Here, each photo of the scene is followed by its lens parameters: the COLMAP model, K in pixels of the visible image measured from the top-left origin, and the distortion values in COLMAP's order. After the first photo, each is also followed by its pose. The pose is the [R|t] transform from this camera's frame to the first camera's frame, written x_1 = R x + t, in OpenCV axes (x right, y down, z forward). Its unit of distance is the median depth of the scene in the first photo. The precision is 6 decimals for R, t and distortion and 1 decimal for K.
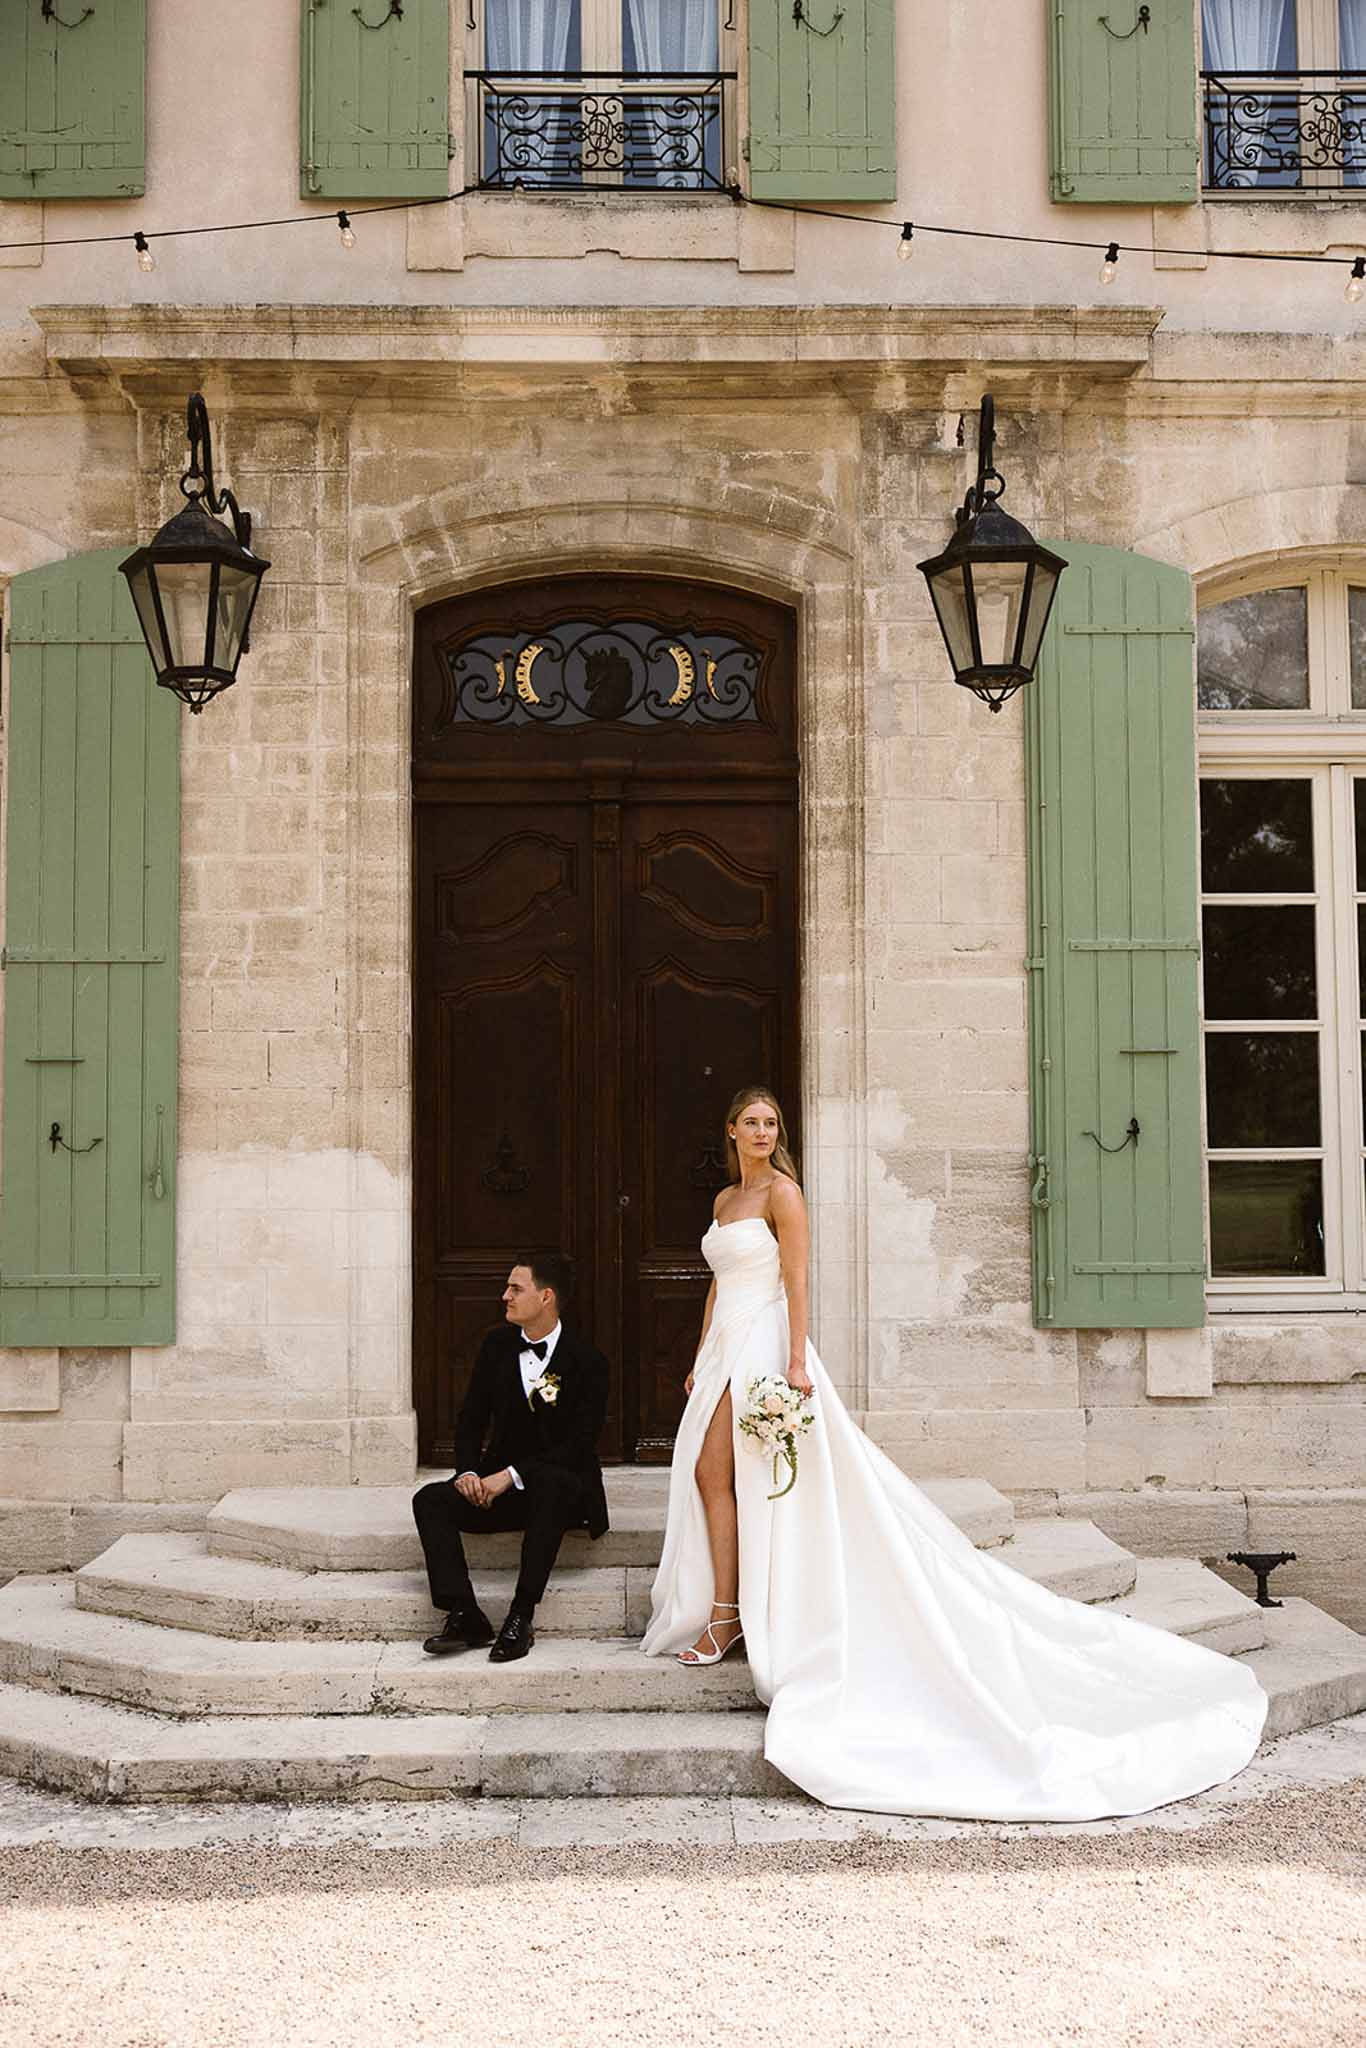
lens RADIAL K [[2328.2, 0, 683.0], [0, 2328.2, 1024.0], [0, 0, 1]] dist [0.003037, 0.022494]
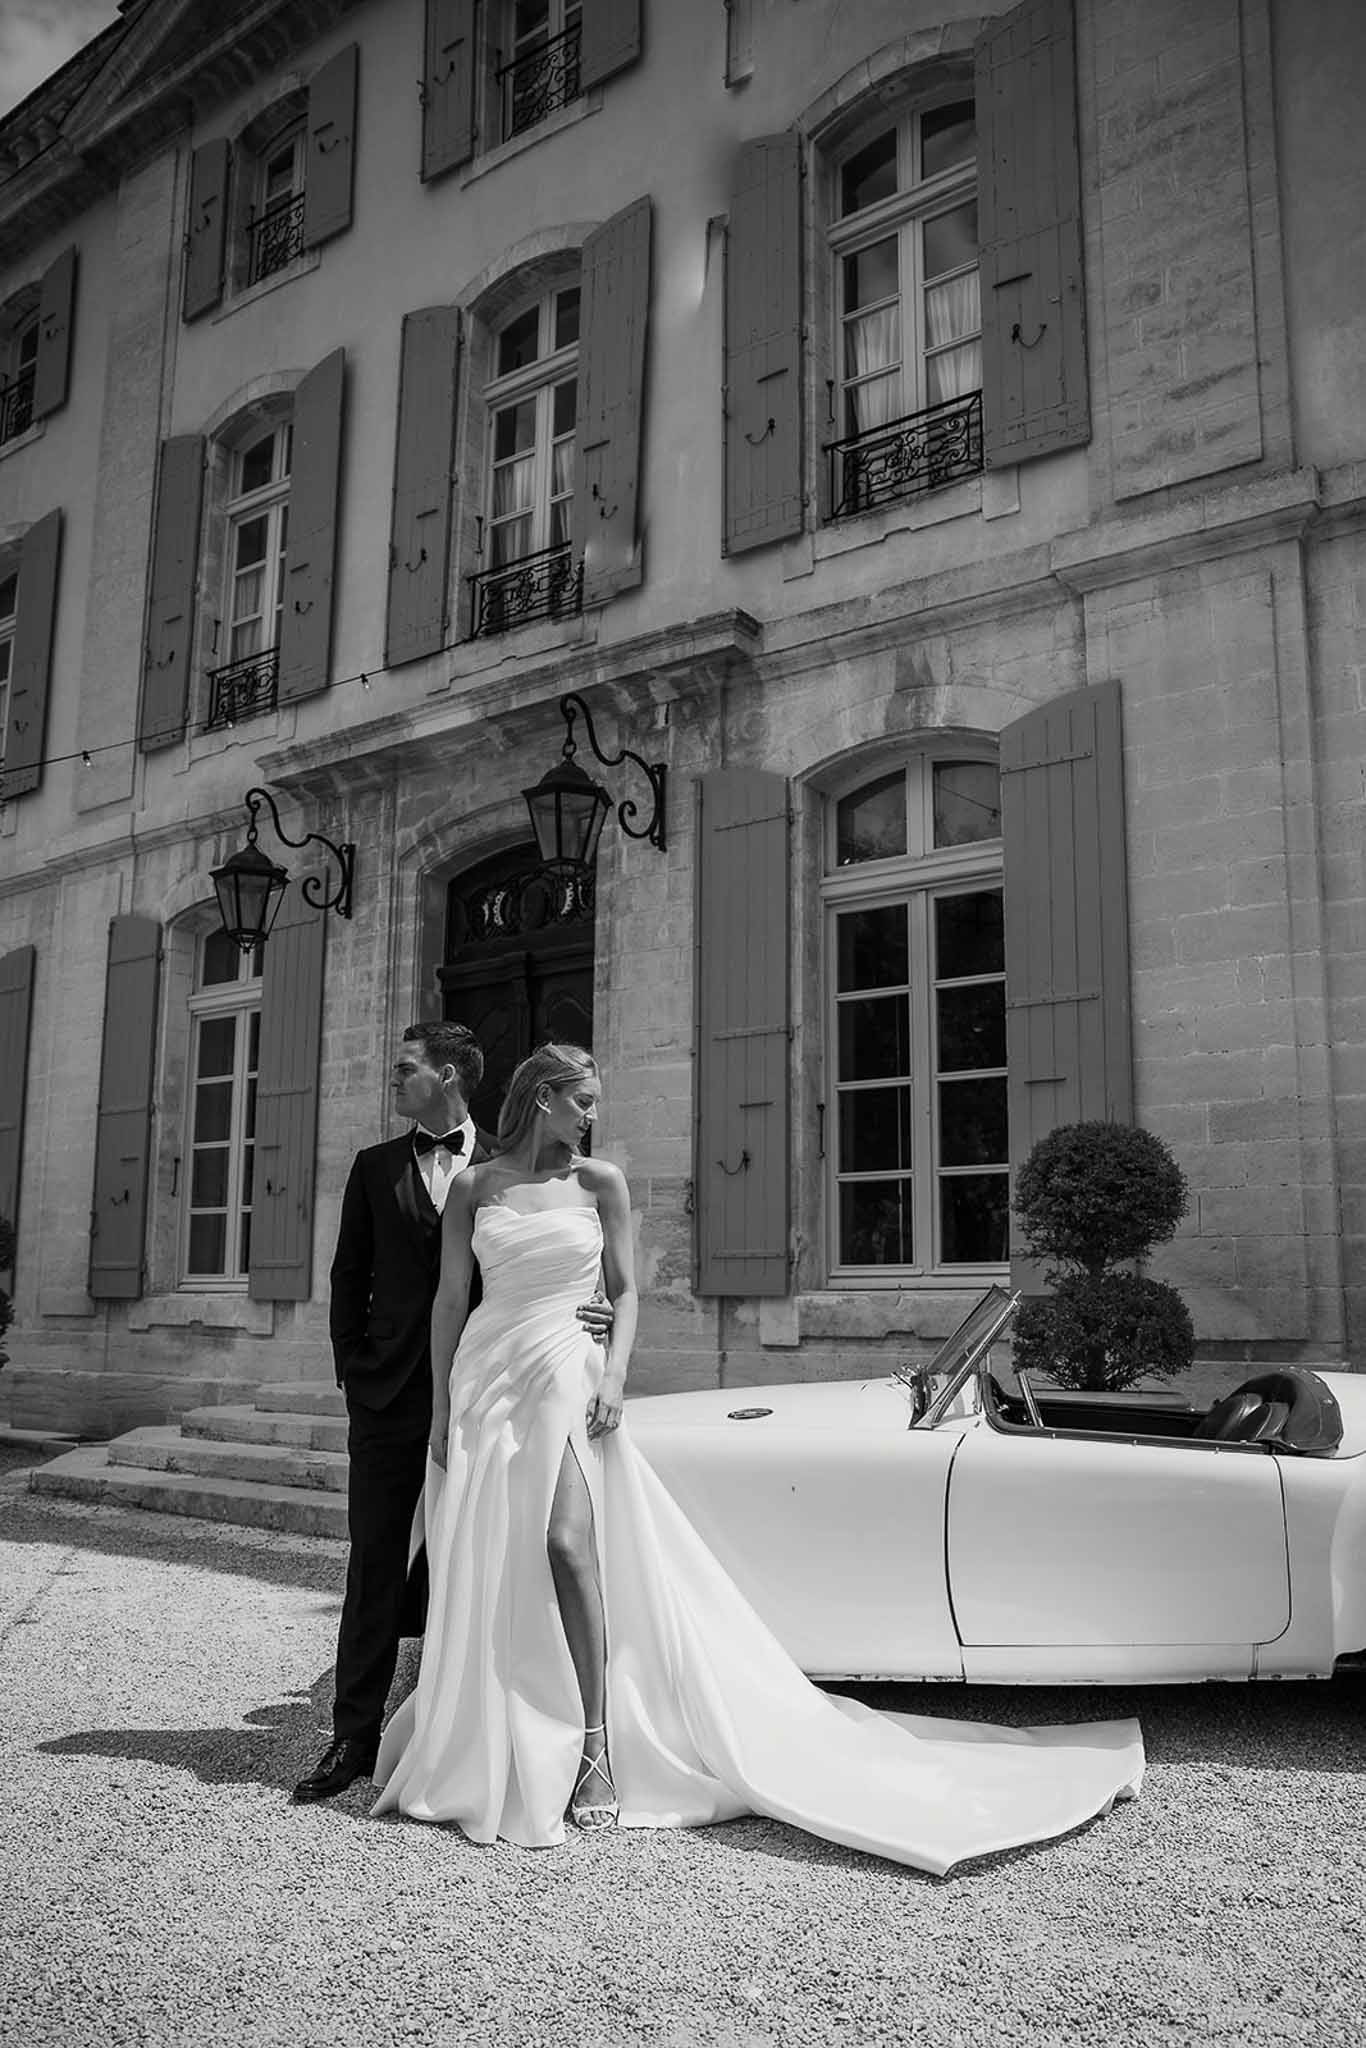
lens RADIAL K [[1581.5, 0, 685.8], [0, 1581.5, 1088.1], [0, 0, 1]] dist [-0.075186, 0.001186]
pose [[0.791554, -0.072762, -0.606752, 0.760864], [0.023545, 0.995780, -0.088698, 0.087725], [0.610645, 0.055923, 0.789927, 0.196291]]
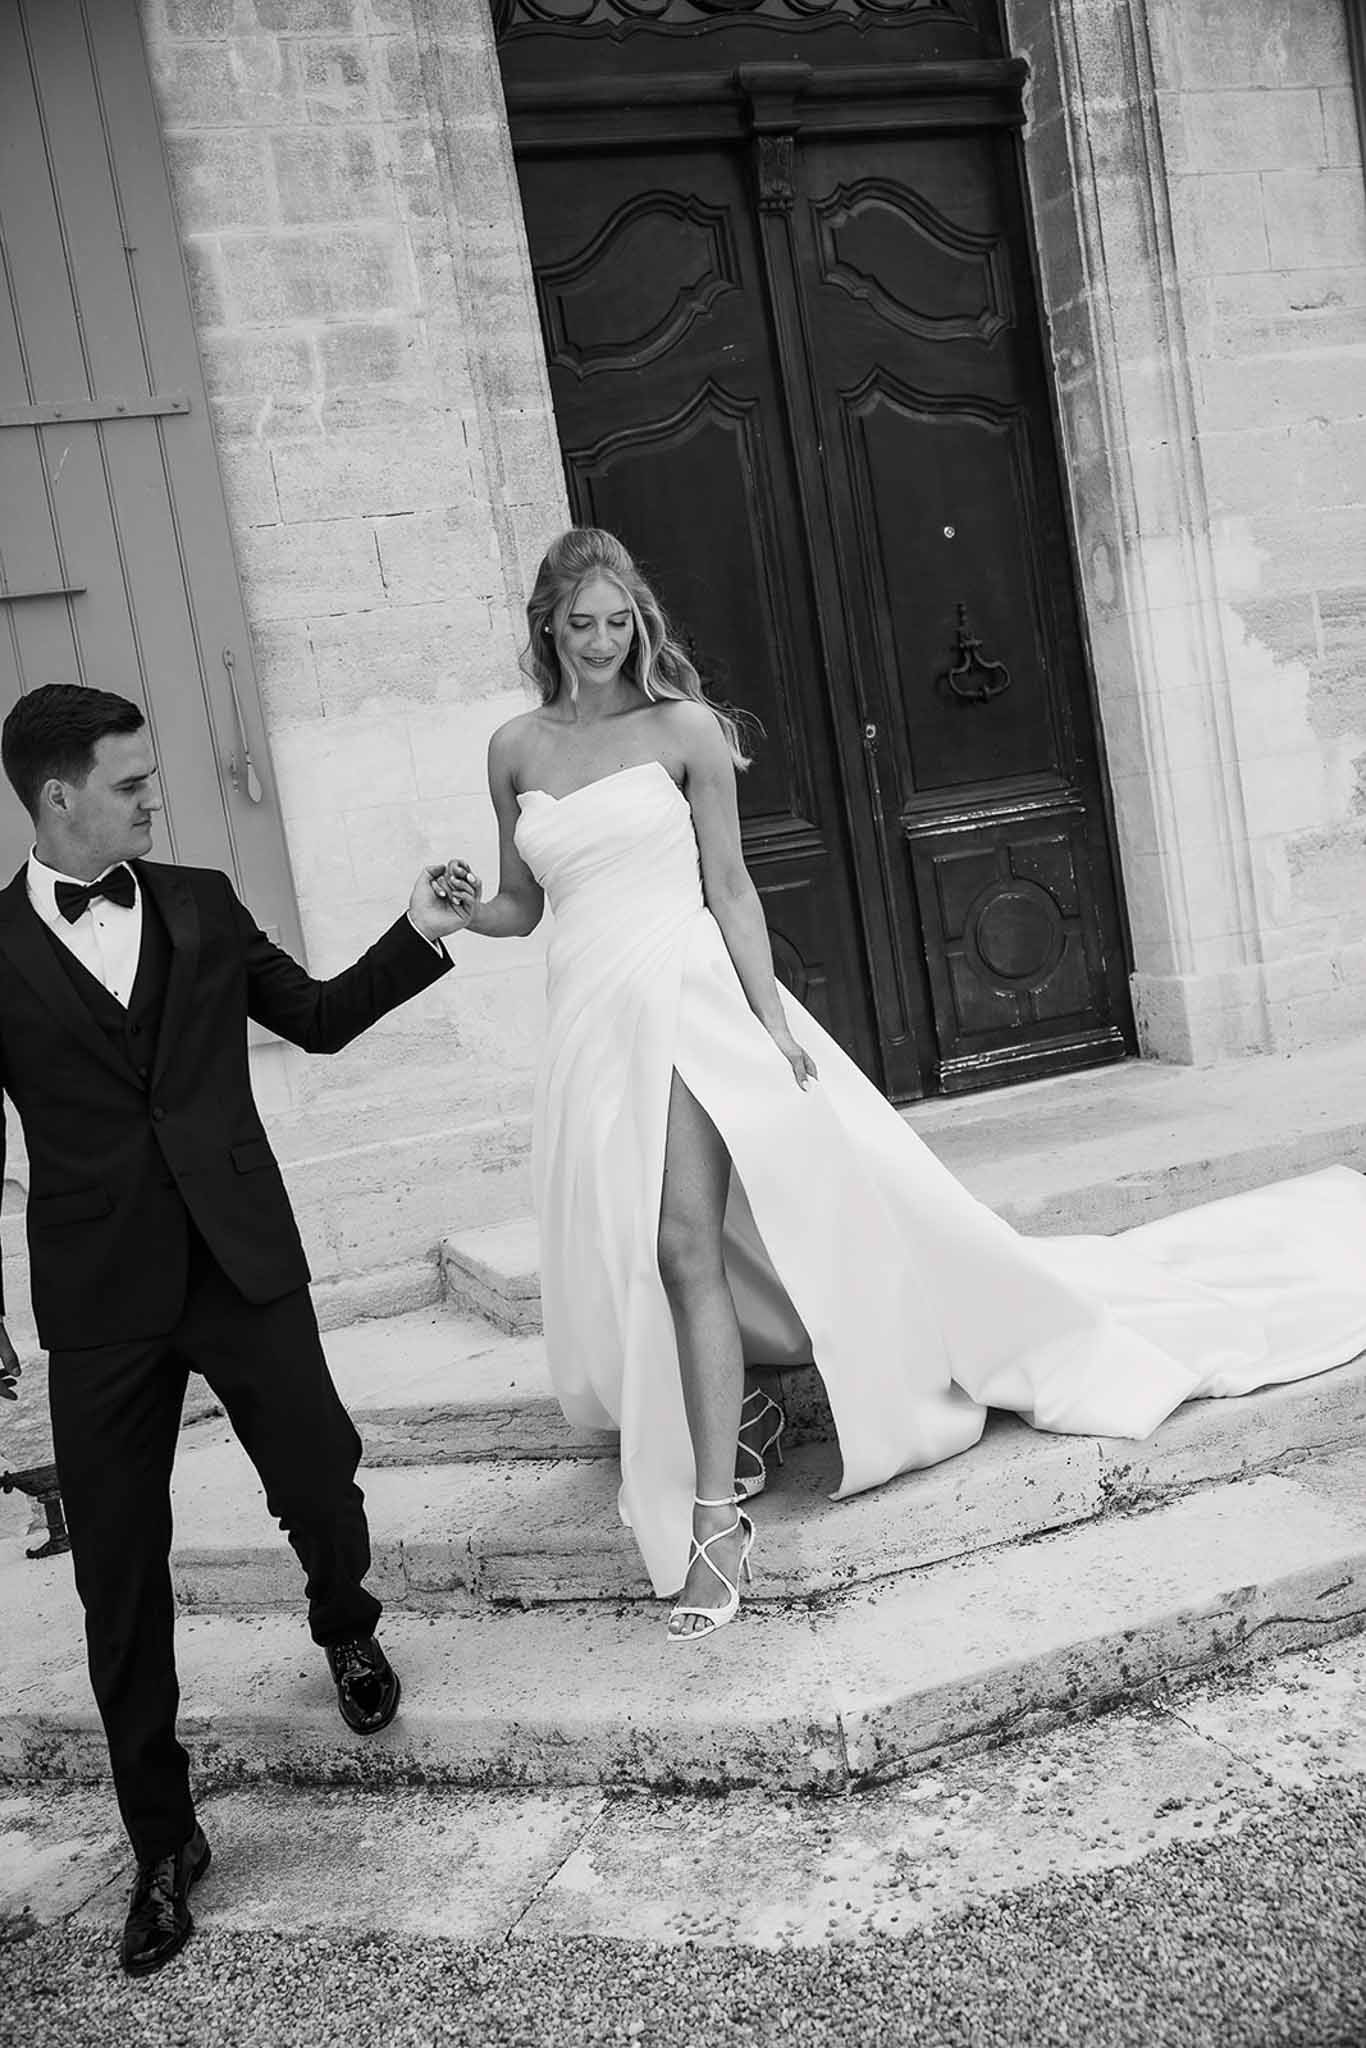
lens RADIAL K [[2156.7, 0, 683.0], [0, 2156.7, 1024.0], [0, 0, 1]] dist [0.015995, 0.052438]
pose [[0.937359, -0.168356, 0.304984, -0.297794], [0.129727, 0.981195, 0.142925, 0.064176], [-0.323311, -0.094408, 0.941572, 0.416192]]
